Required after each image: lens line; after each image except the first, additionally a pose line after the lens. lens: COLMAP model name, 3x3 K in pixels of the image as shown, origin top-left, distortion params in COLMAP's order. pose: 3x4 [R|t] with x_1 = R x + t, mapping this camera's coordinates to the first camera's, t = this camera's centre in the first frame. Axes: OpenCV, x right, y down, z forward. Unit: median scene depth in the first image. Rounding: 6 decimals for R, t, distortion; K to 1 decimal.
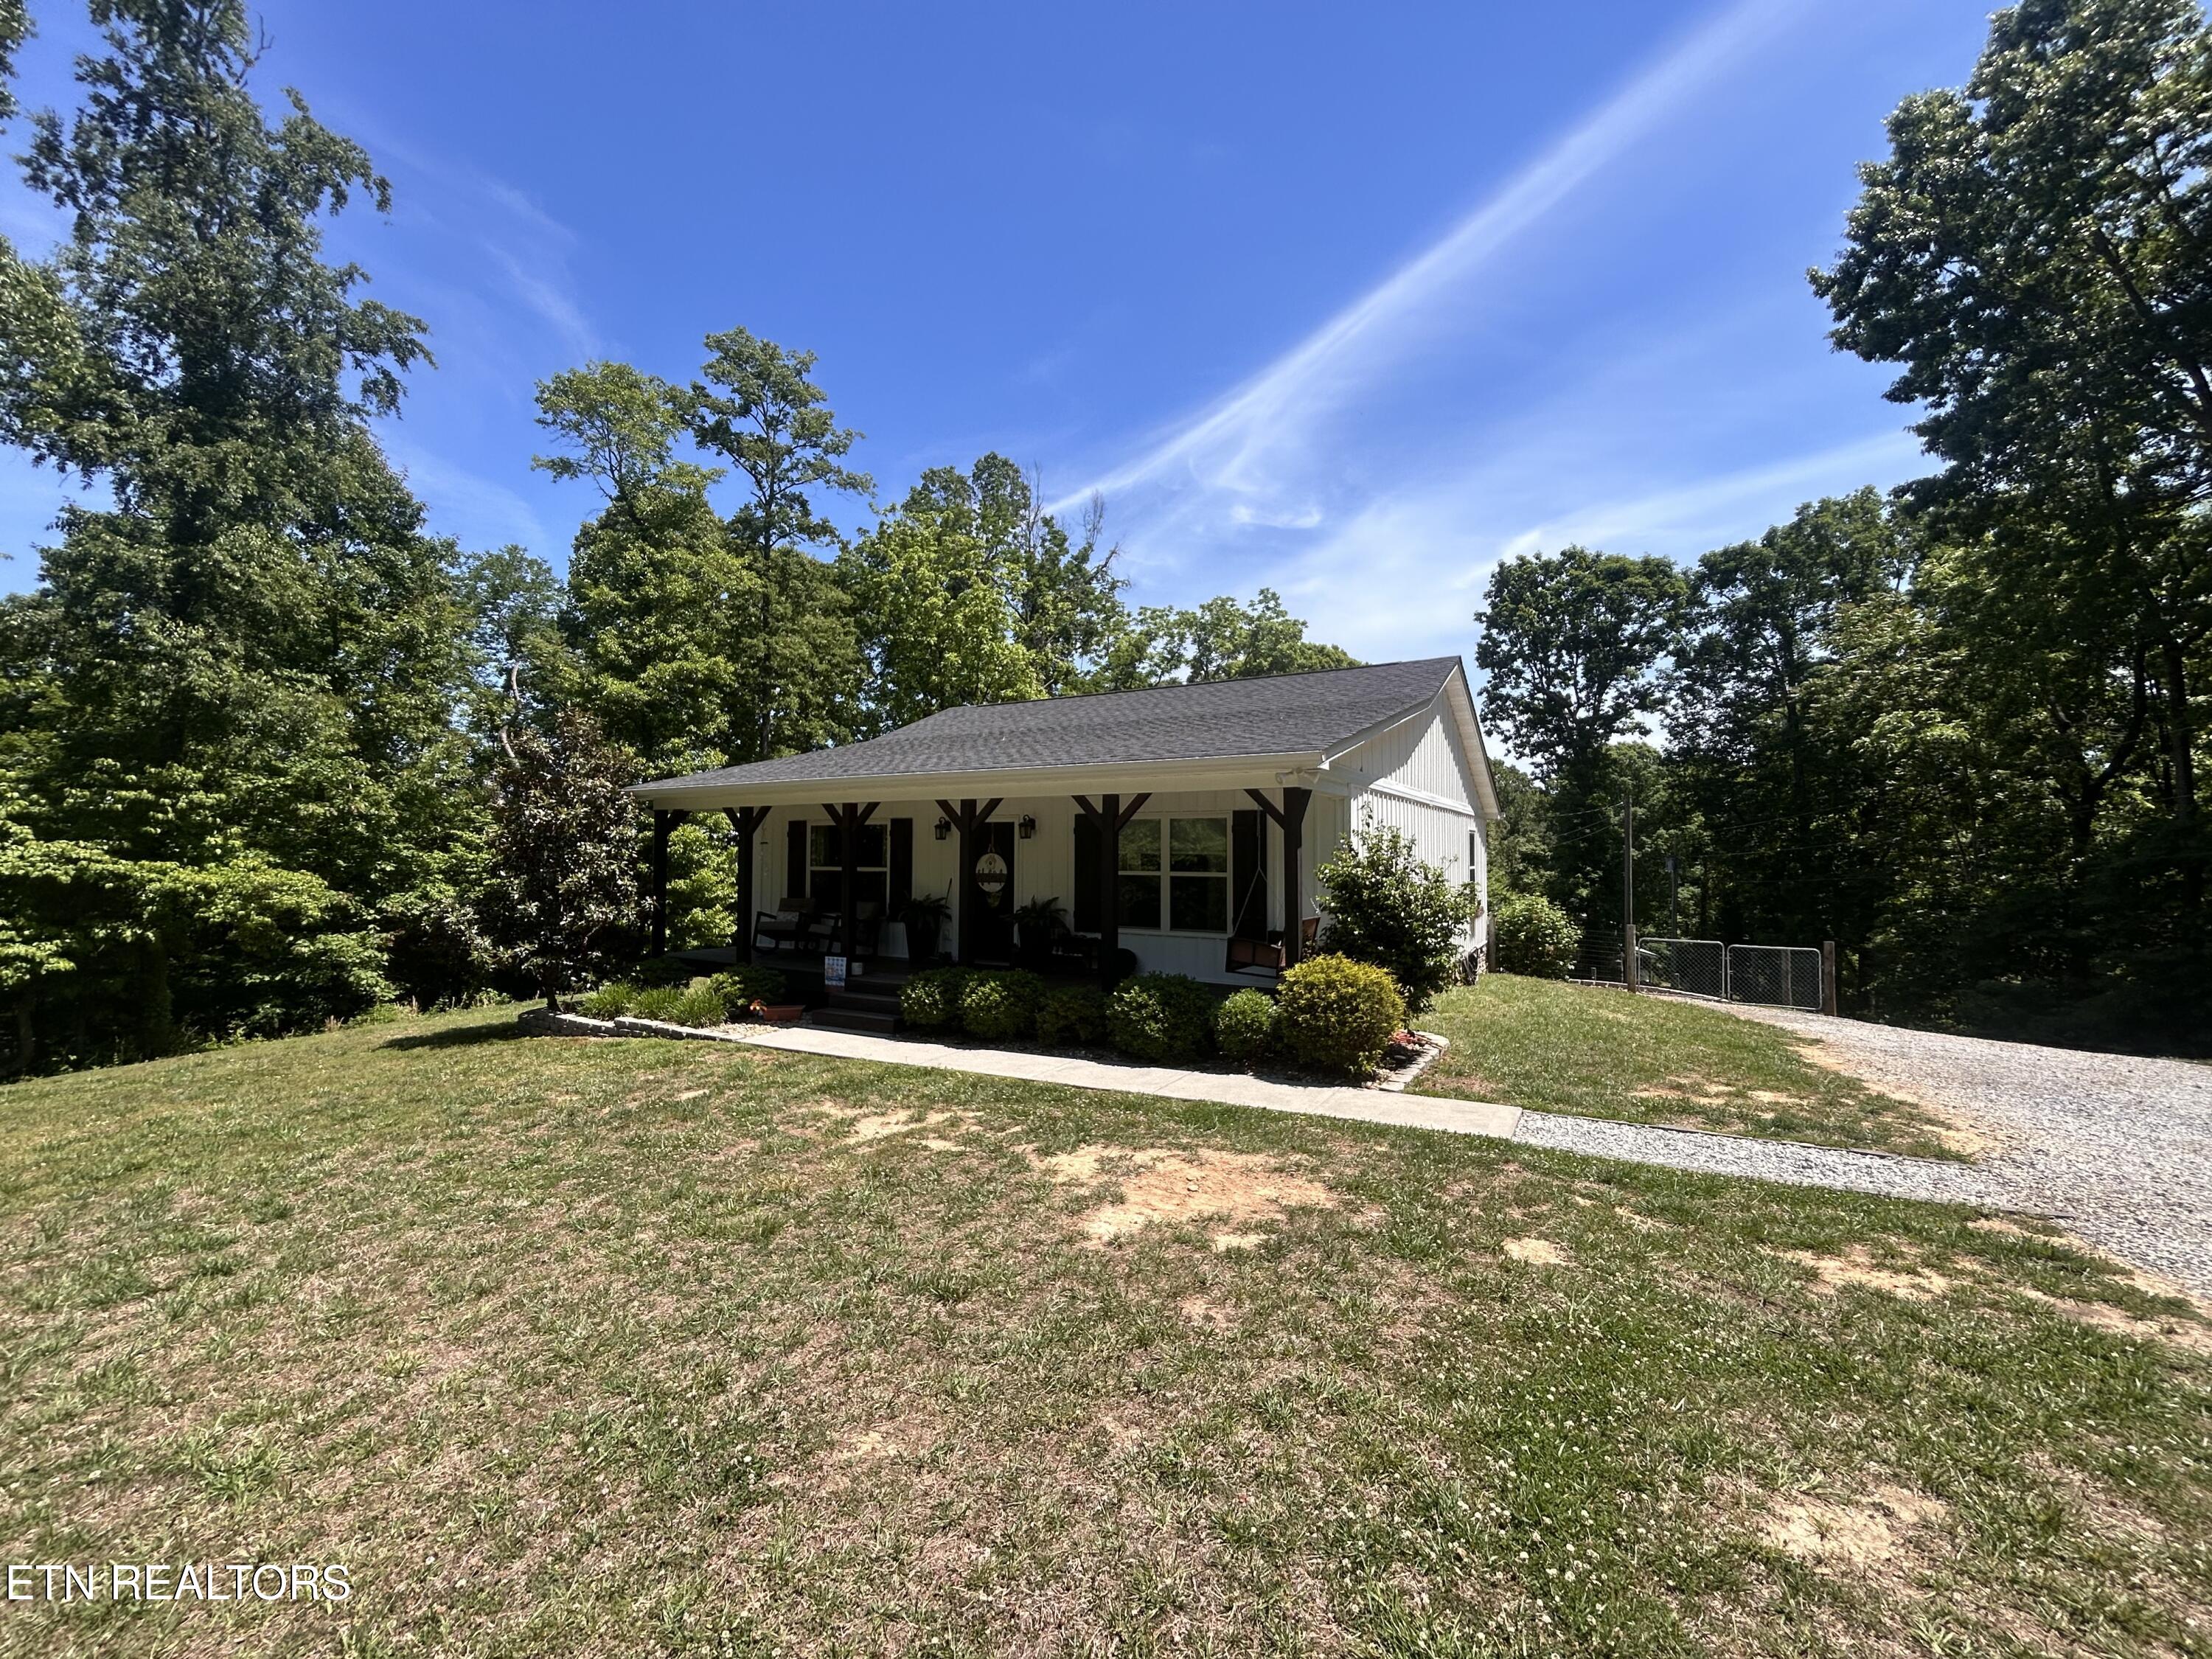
lens RADIAL K [[898.4, 0, 1088.2], [0, 898.4, 813.8], [0, 0, 1]] dist [0.007981, 0.000367]
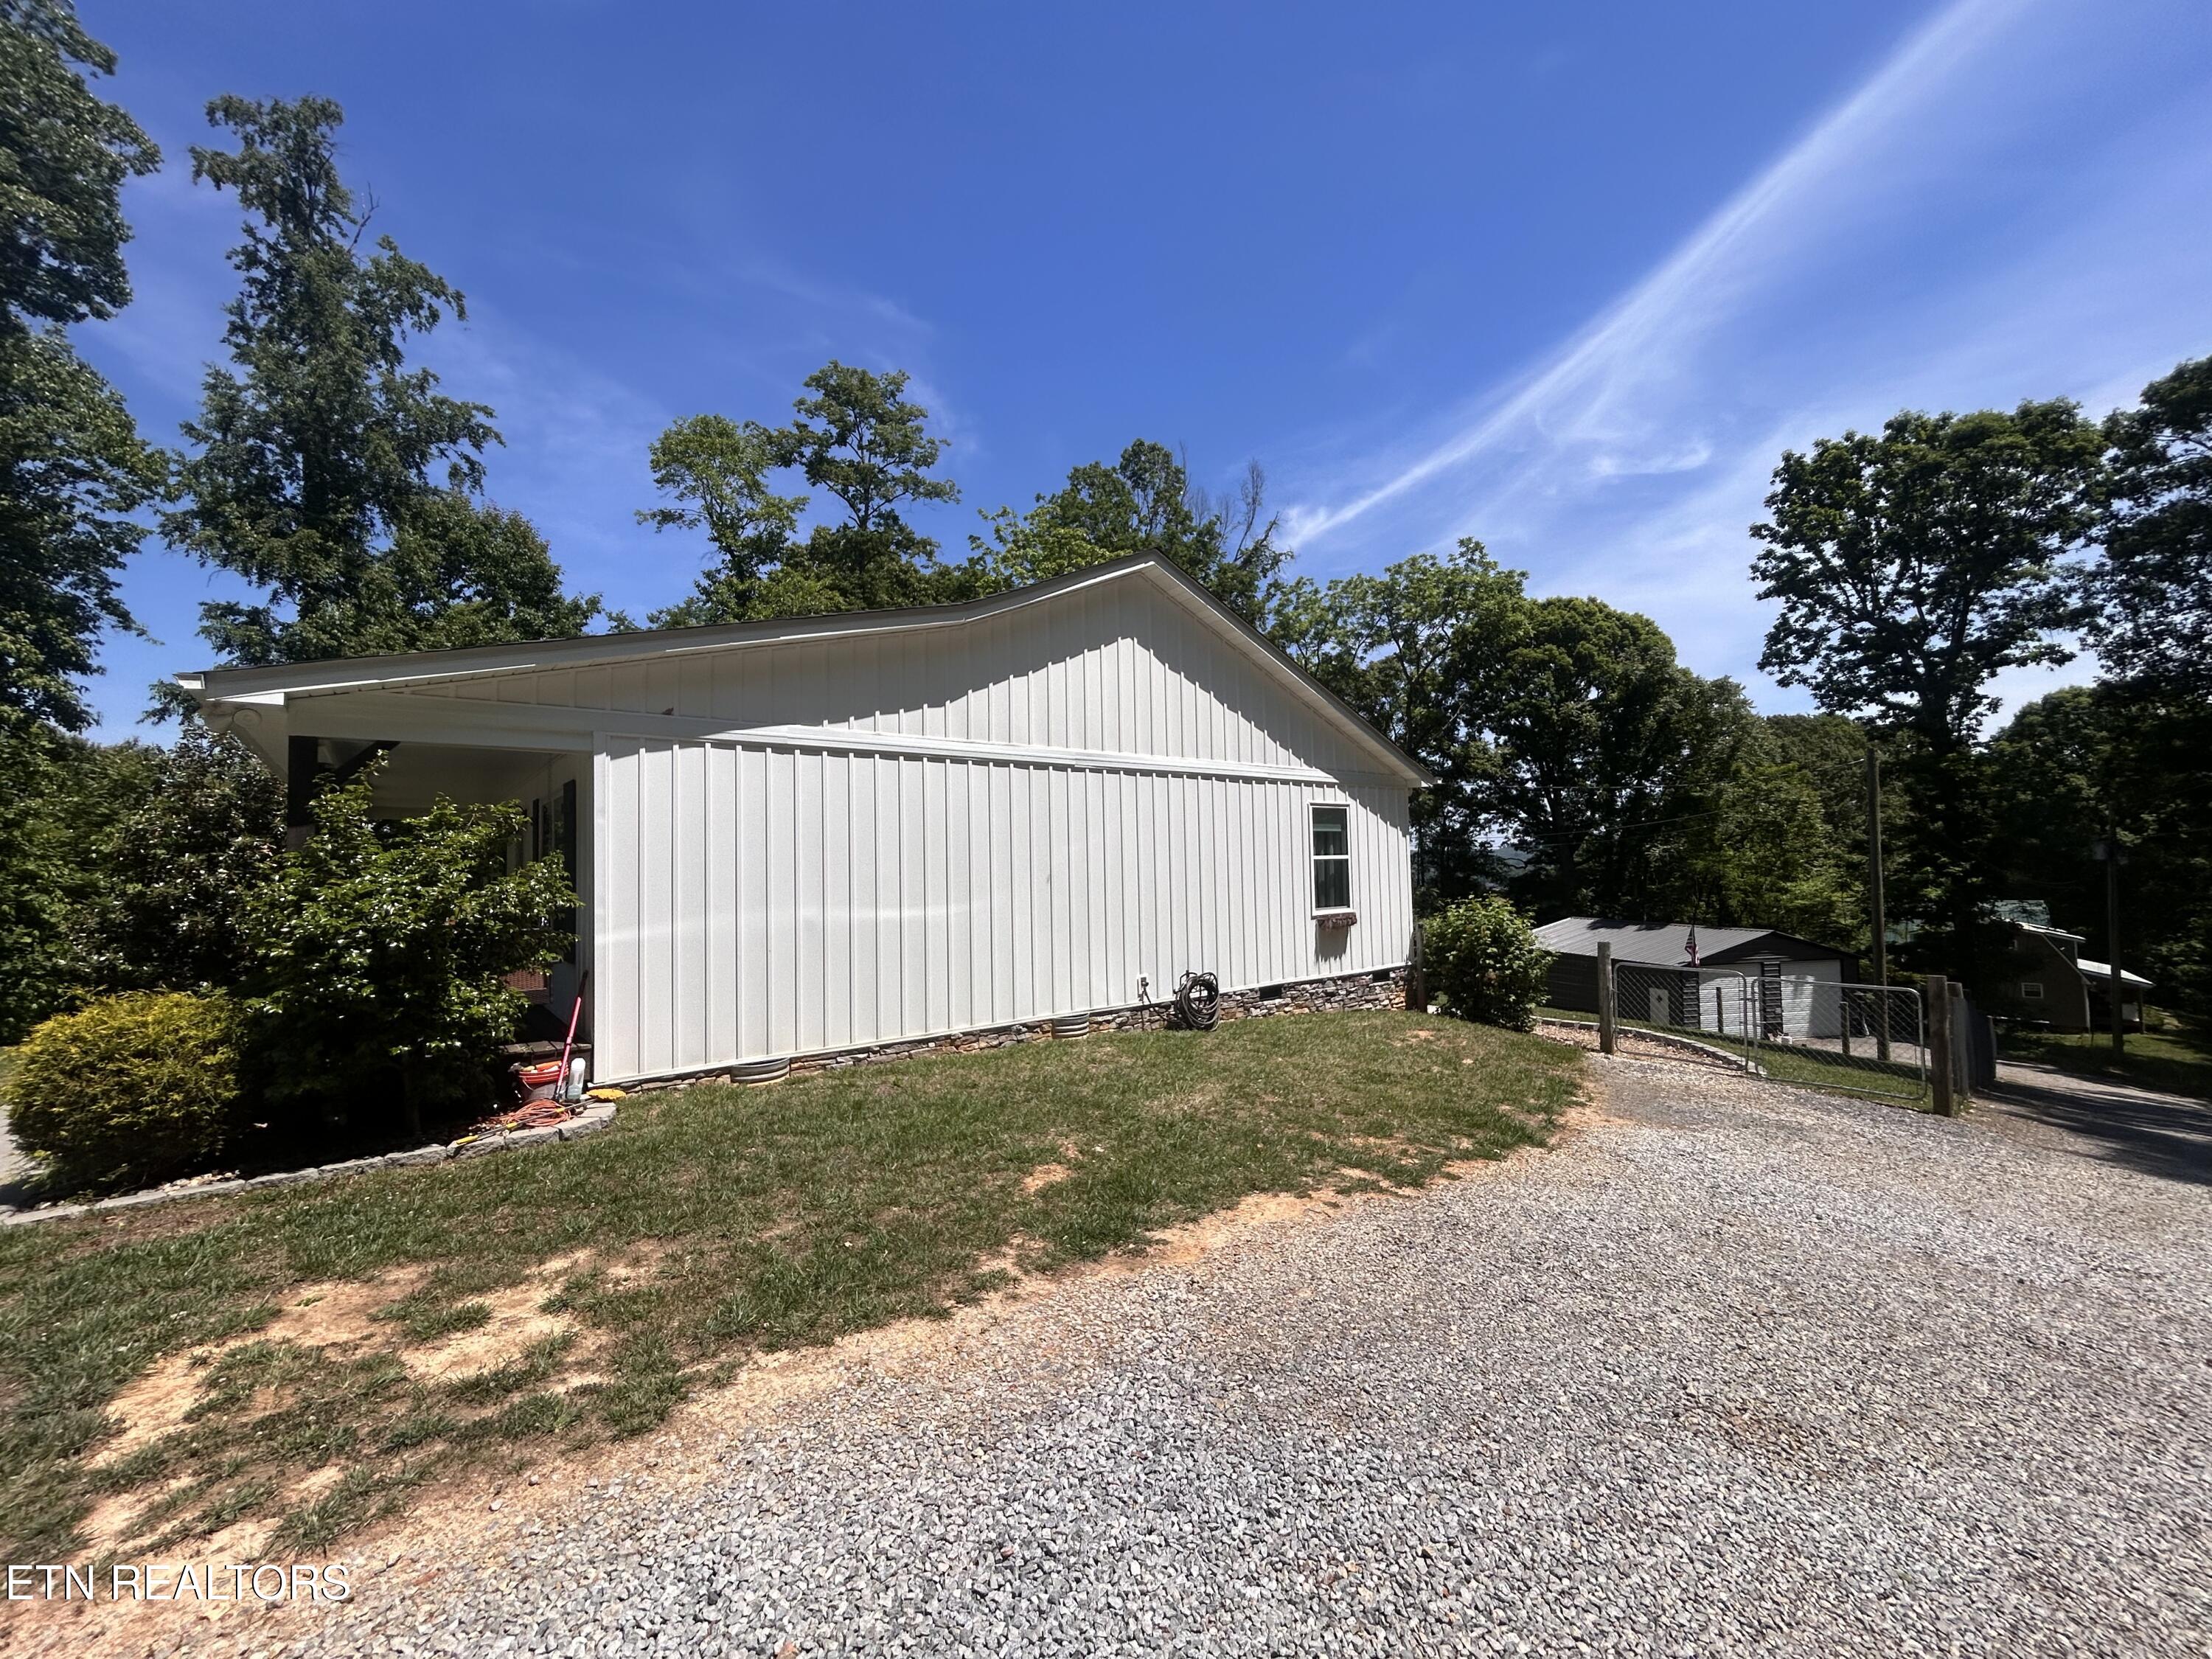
lens RADIAL K [[898.4, 0, 1097.0], [0, 898.4, 837.6], [0, 0, 1]] dist [0.007981, 0.000367]
pose [[0.936362, -0.036372, -0.349147, 0.173239], [0.041398, 0.999119, 0.006942, 0.013408], [0.348587, -0.020954, 0.937042, 0.082401]]
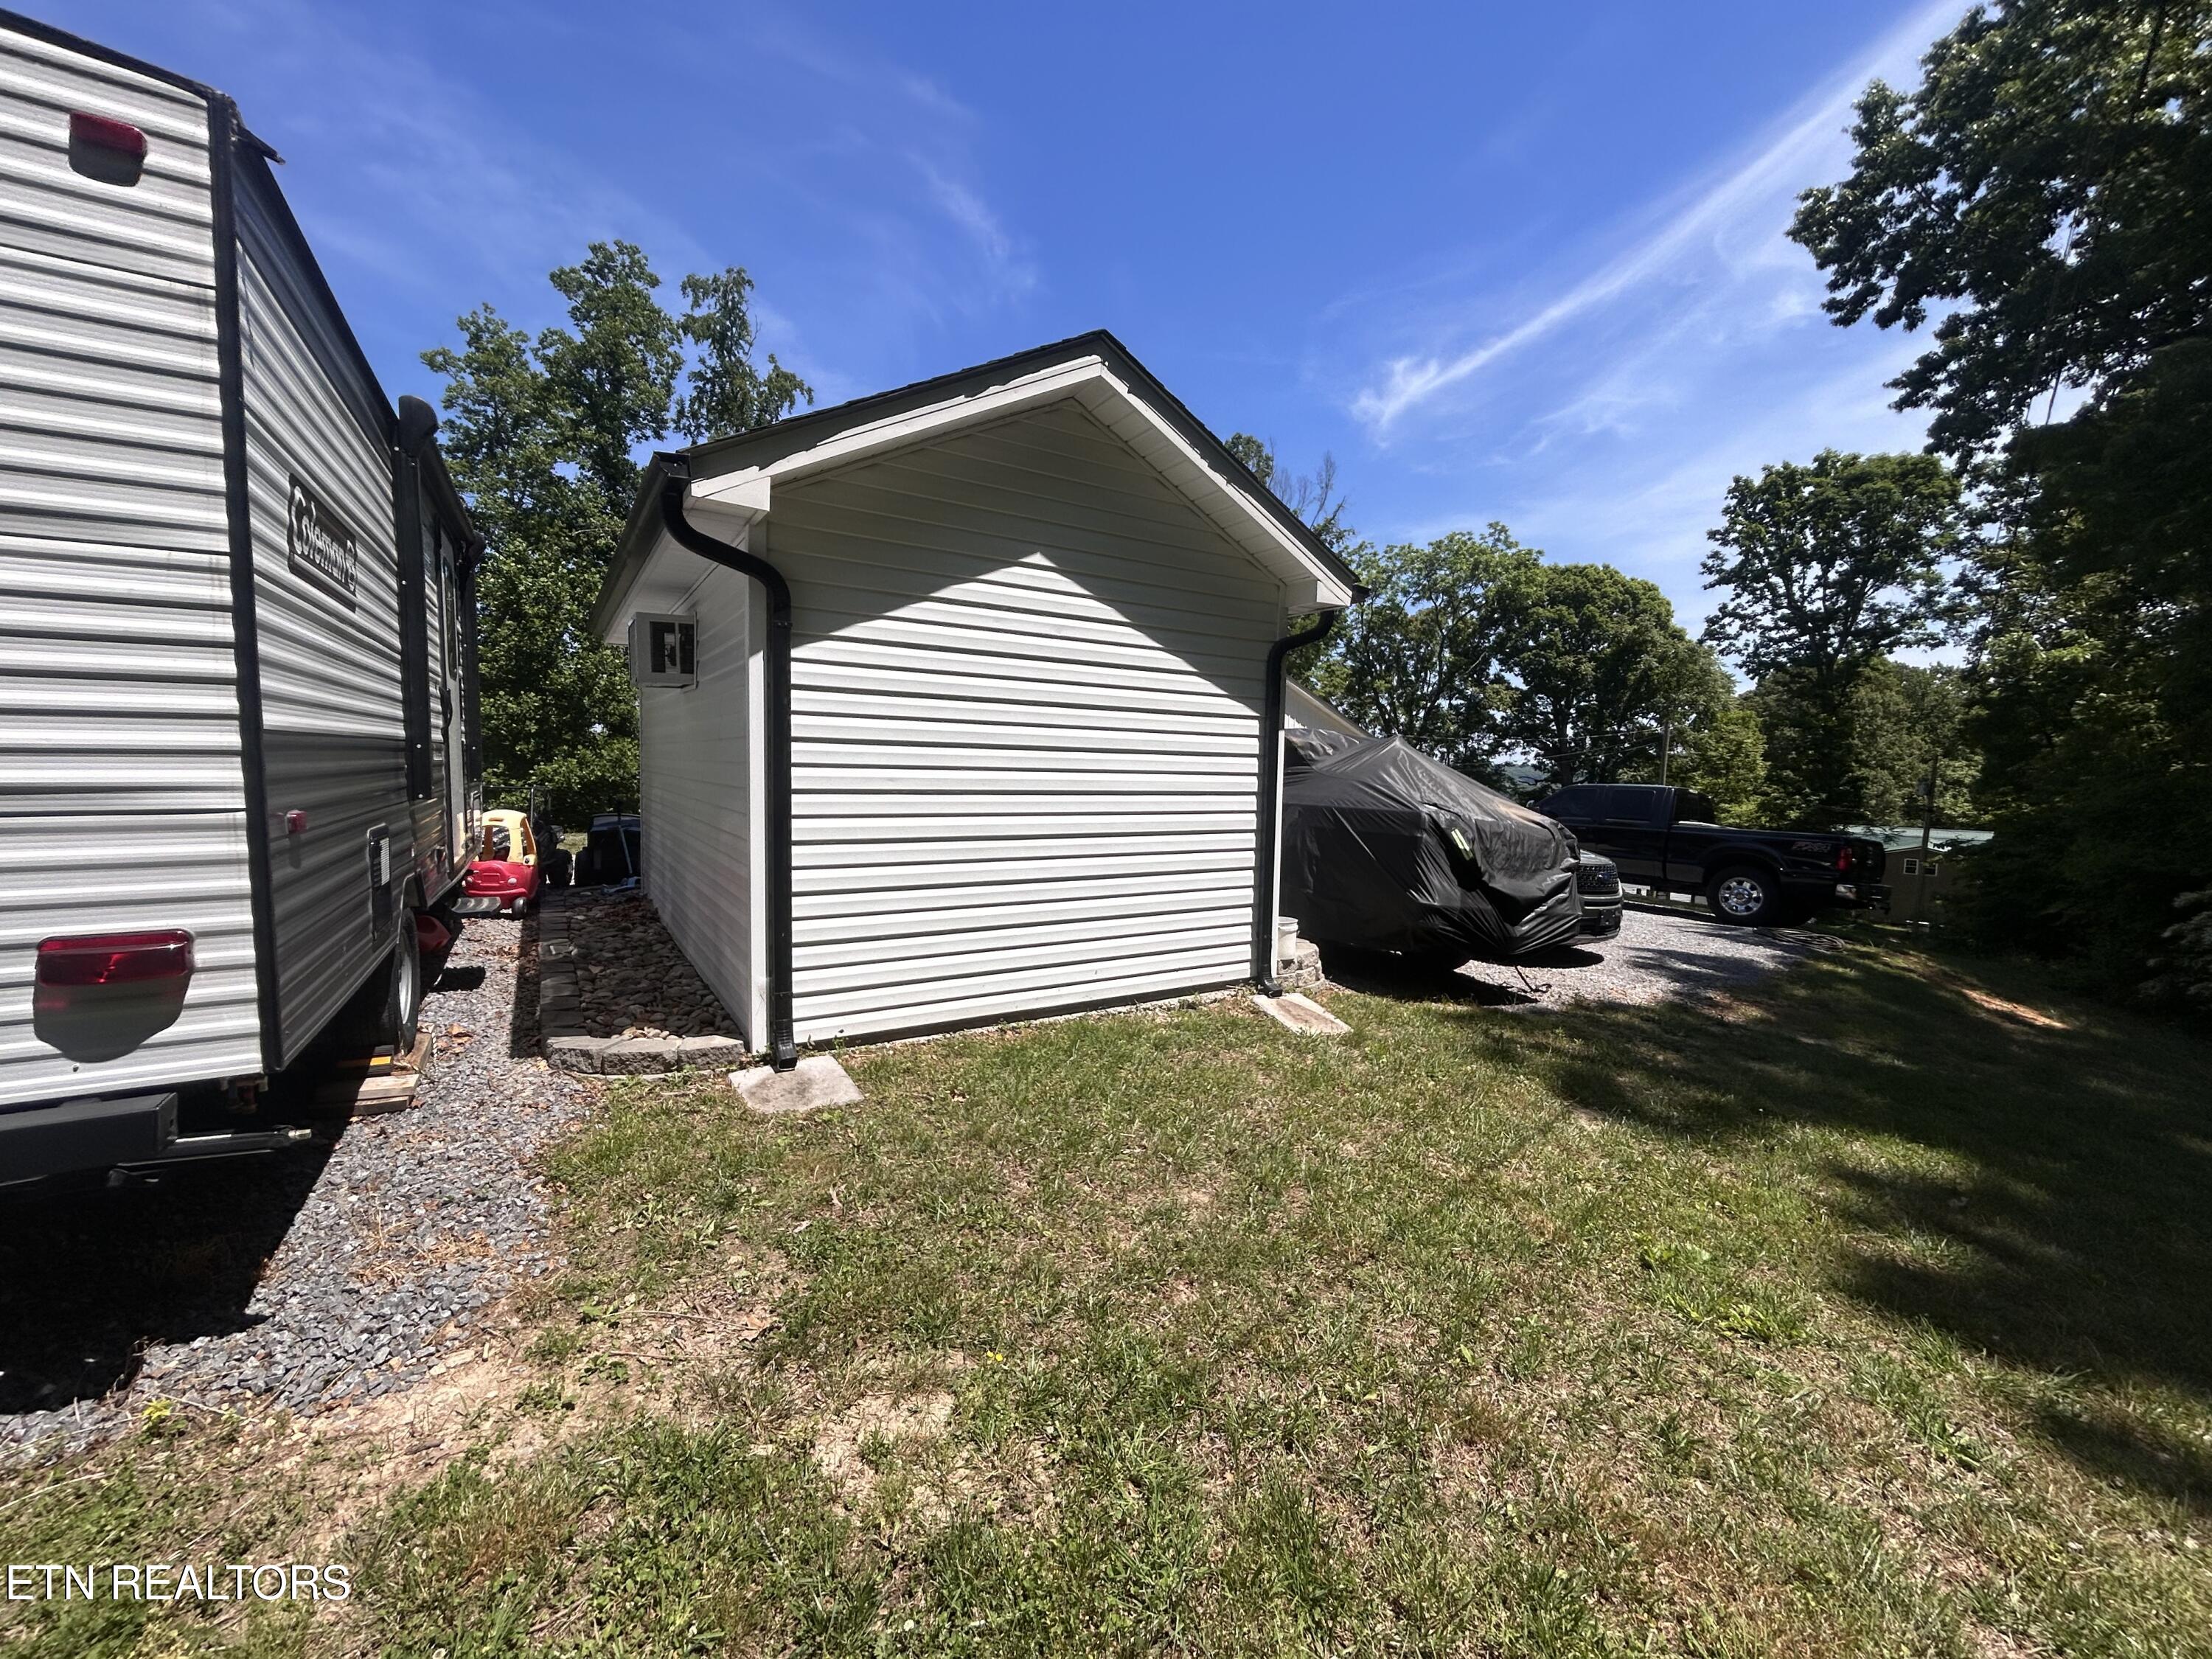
lens RADIAL K [[898.4, 0, 1102.3], [0, 898.4, 833.8], [0, 0, 1]] dist [0.007981, 0.000367]
pose [[0.909416, 0.046918, -0.413233, 0.257228], [0.001020, 0.993362, 0.115028, -0.005270], [0.415886, -0.105030, 0.903331, -0.228841]]
